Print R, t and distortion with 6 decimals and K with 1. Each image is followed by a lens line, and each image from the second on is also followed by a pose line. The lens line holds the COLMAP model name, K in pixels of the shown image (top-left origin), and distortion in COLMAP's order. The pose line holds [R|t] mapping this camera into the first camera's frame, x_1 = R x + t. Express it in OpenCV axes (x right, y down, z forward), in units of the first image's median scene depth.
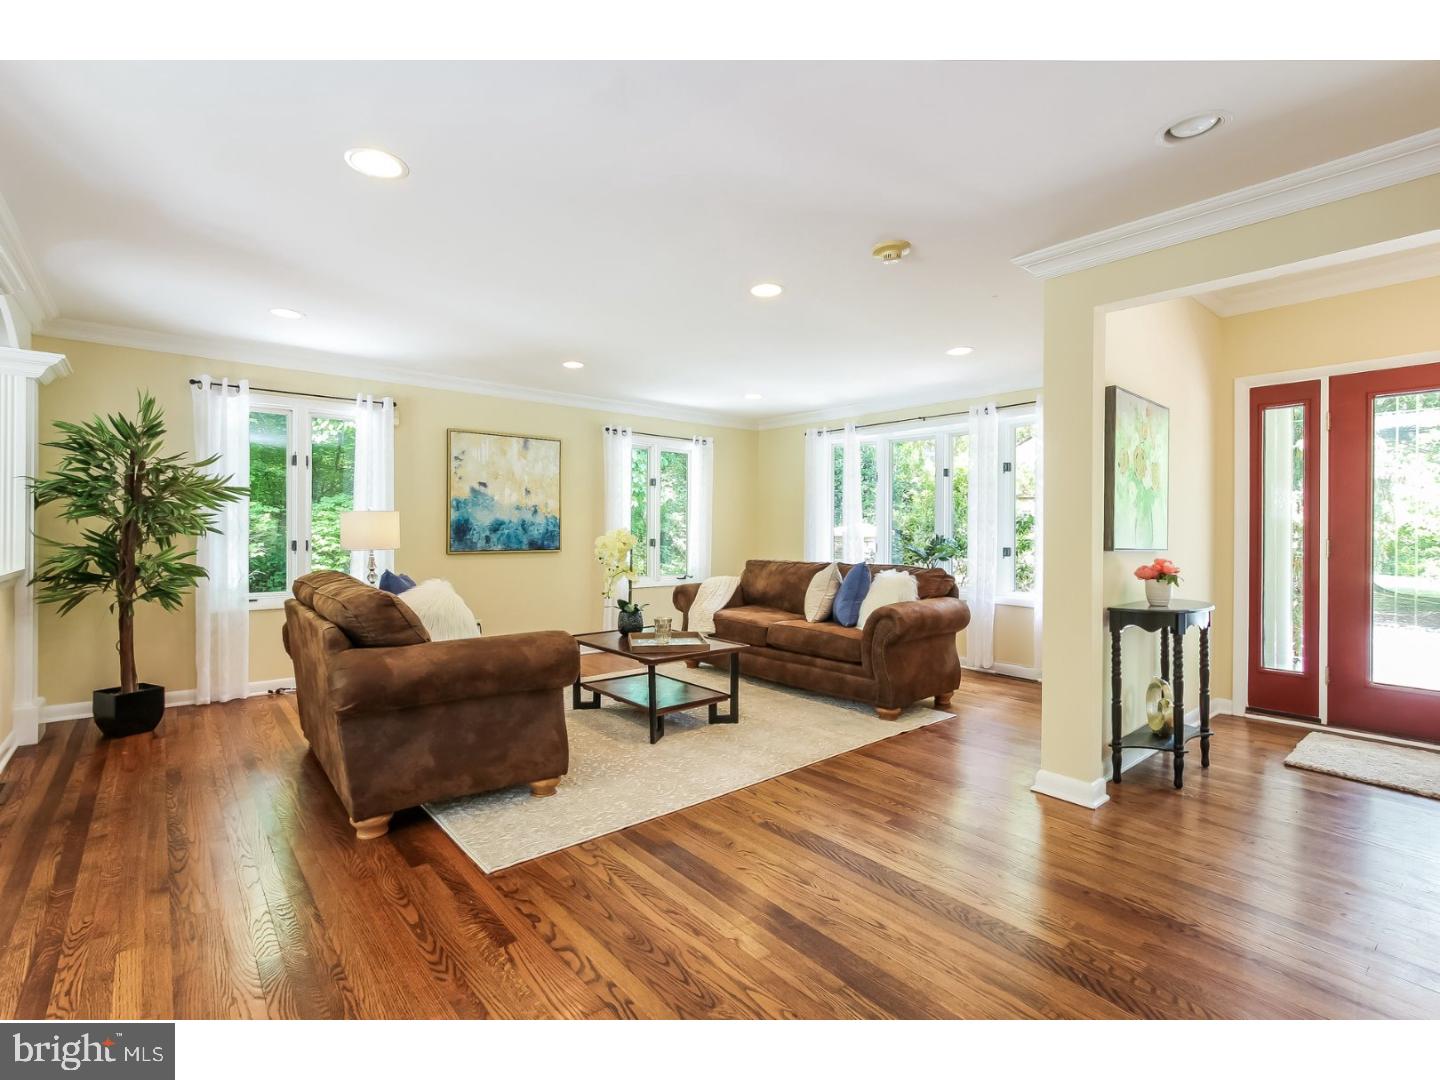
lens RADIAL K [[667.8, 0, 730.2], [0, 667.8, 532.5], [0, 0, 1]] dist [-0.016733, 0.003156]
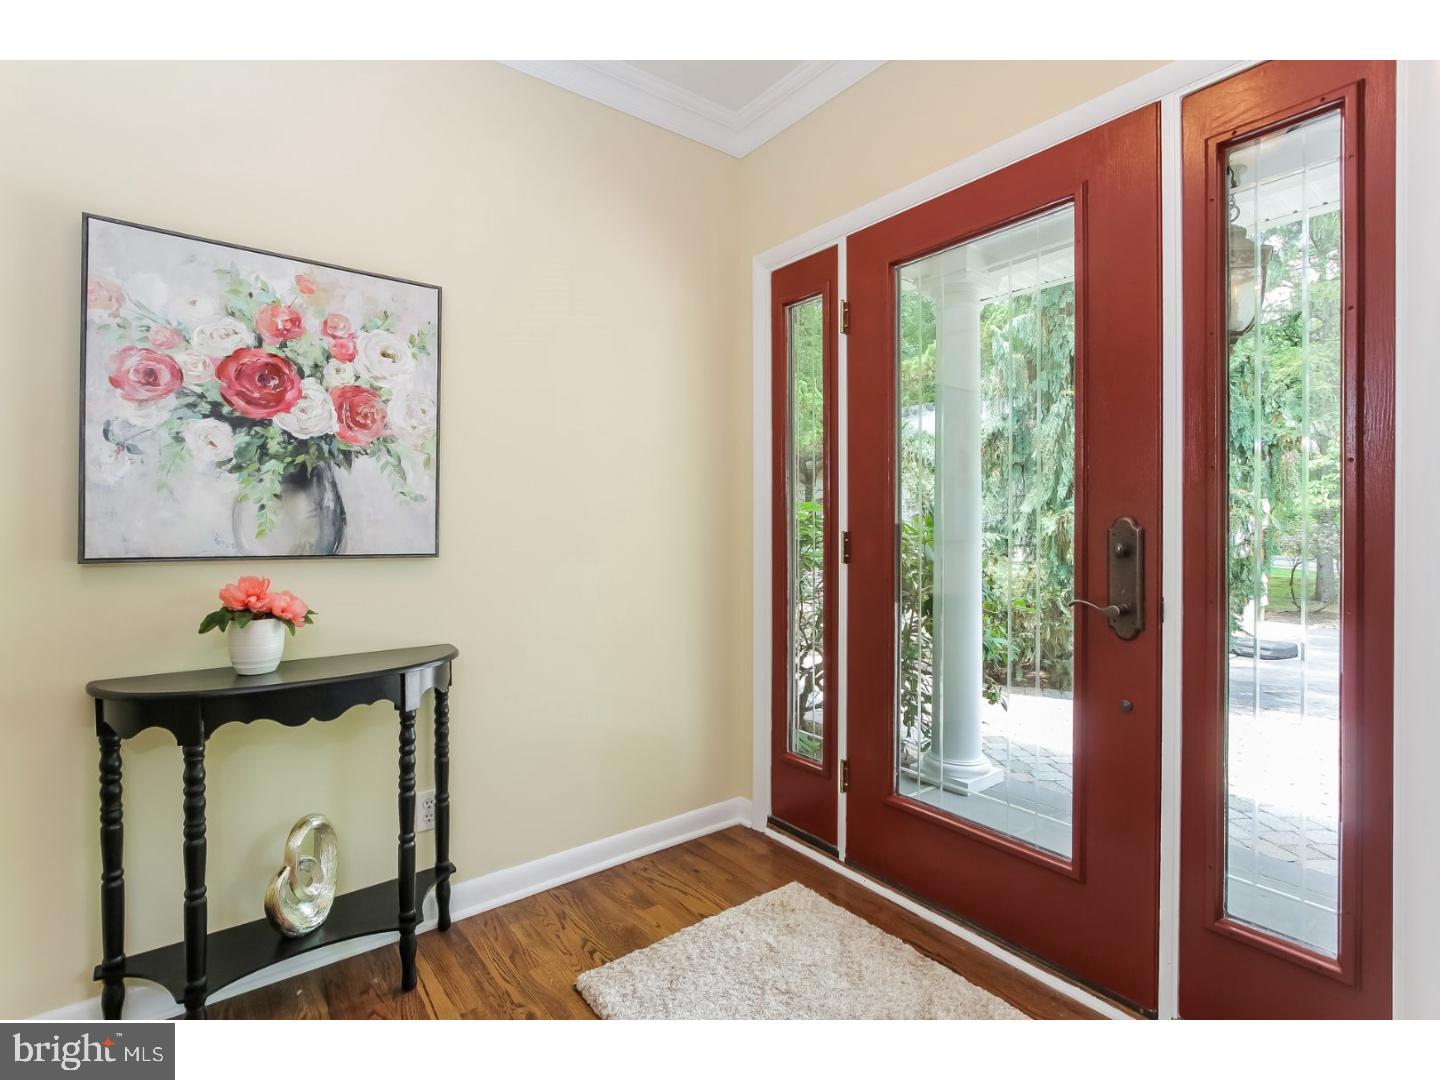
lens RADIAL K [[667.8, 0, 717.5], [0, 667.8, 527.5], [0, 0, 1]] dist [-0.016733, 0.003156]
pose [[0.998988, -0.001734, -0.044937, 0.778651], [0.002323, 0.999912, 0.013061, -0.002387], [0.044910, -0.013152, 0.998904, 0.415457]]
